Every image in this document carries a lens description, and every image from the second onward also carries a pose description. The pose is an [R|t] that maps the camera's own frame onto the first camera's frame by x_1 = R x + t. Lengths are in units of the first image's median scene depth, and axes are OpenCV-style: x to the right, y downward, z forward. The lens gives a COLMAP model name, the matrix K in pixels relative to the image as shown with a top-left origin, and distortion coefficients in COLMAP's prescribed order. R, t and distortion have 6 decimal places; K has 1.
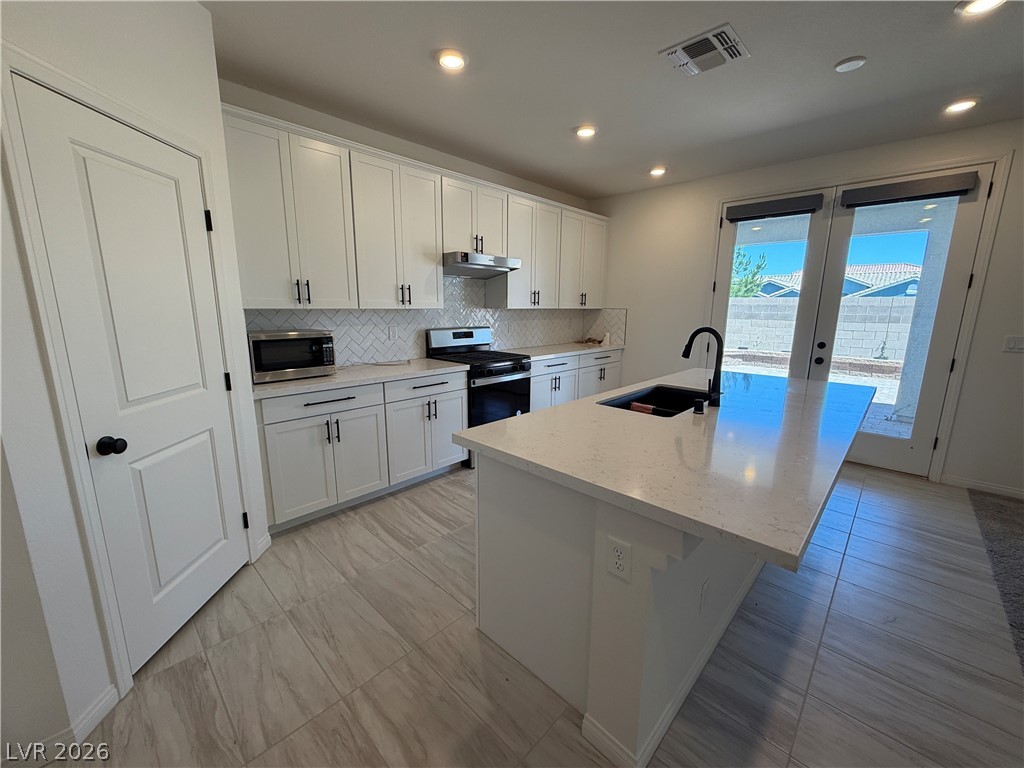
lens RADIAL K [[409.3, 0, 510.9], [0, 409.3, 384.8], [0, 0, 1]] dist [-0.000347, 0.000032]
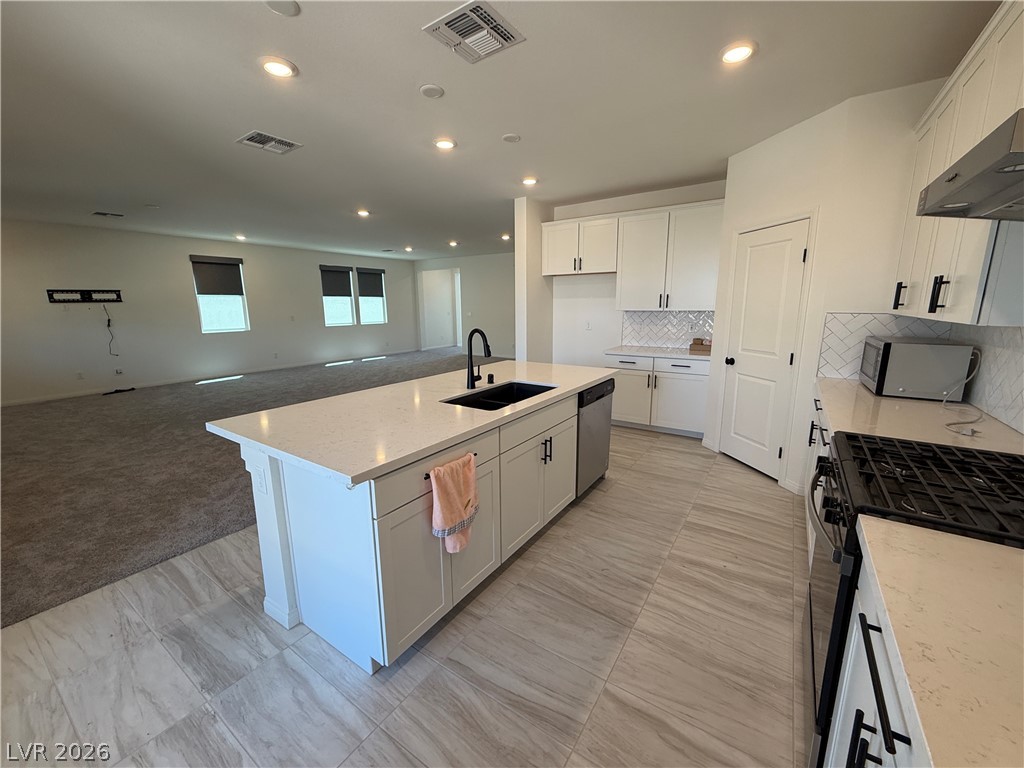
lens RADIAL K [[409.3, 0, 510.9], [0, 409.3, 384.8], [0, 0, 1]] dist [-0.000347, 0.000032]
pose [[-0.985920, 0.033784, -0.163768, 0.365770], [-0.030638, 0.926301, 0.375538, -0.280874], [0.164385, 0.375268, -0.912224, 1.376755]]
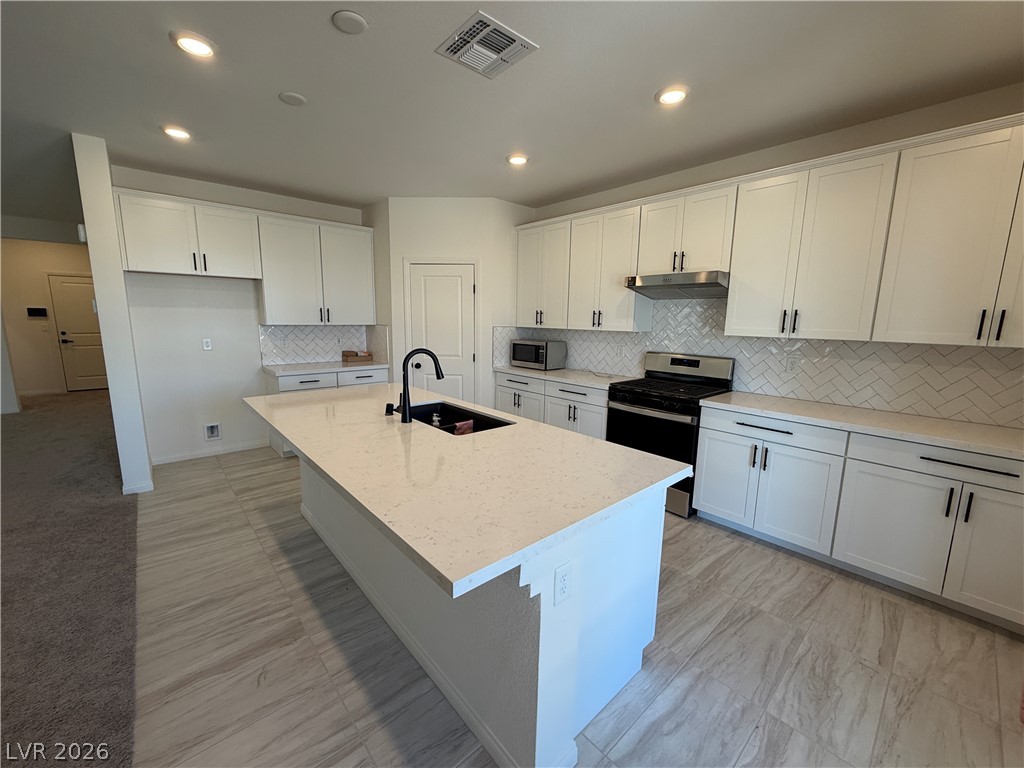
lens RADIAL K [[409.3, 0, 510.9], [0, 409.3, 384.8], [0, 0, 1]] dist [-0.000347, 0.000032]
pose [[-0.077535, 0.152235, -0.985298, 0.941978], [-0.208272, 0.963996, 0.165333, -0.170345], [0.974993, 0.218029, -0.043037, 0.807564]]
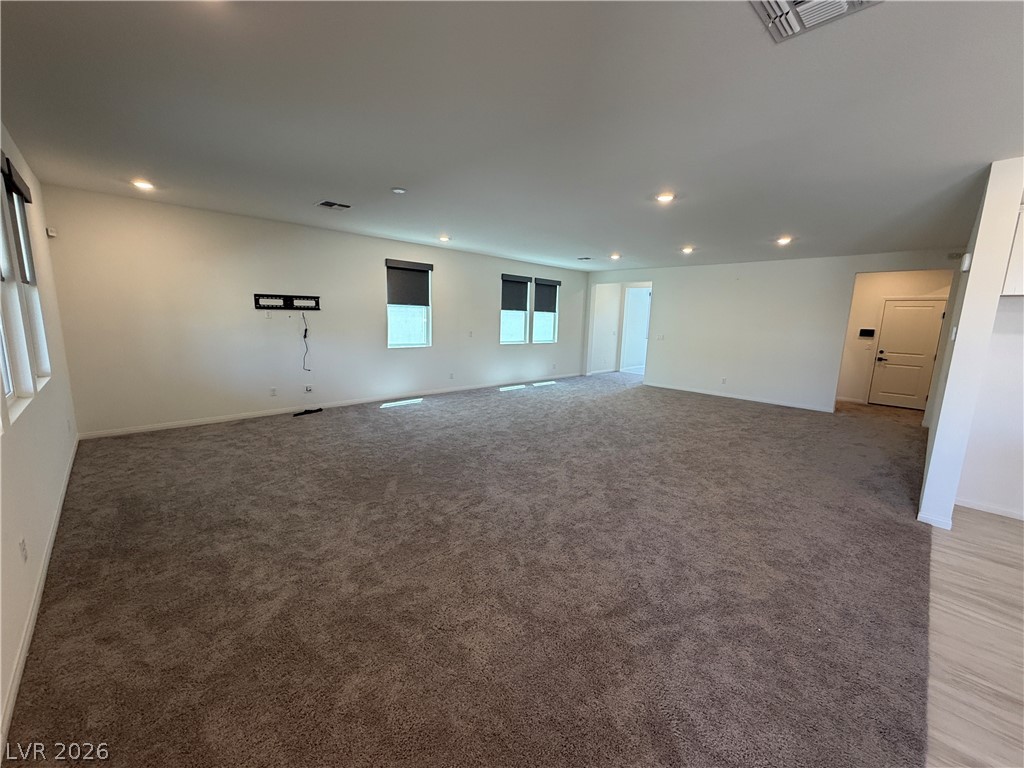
lens RADIAL K [[409.3, 0, 510.9], [0, 409.3, 384.8], [0, 0, 1]] dist [-0.000347, 0.000032]
pose [[-0.998435, -0.044423, 0.033962, 1.044681], [-0.029753, 0.936282, 0.349986, -0.179698], [-0.047346, 0.348428, -0.936139, 0.769252]]
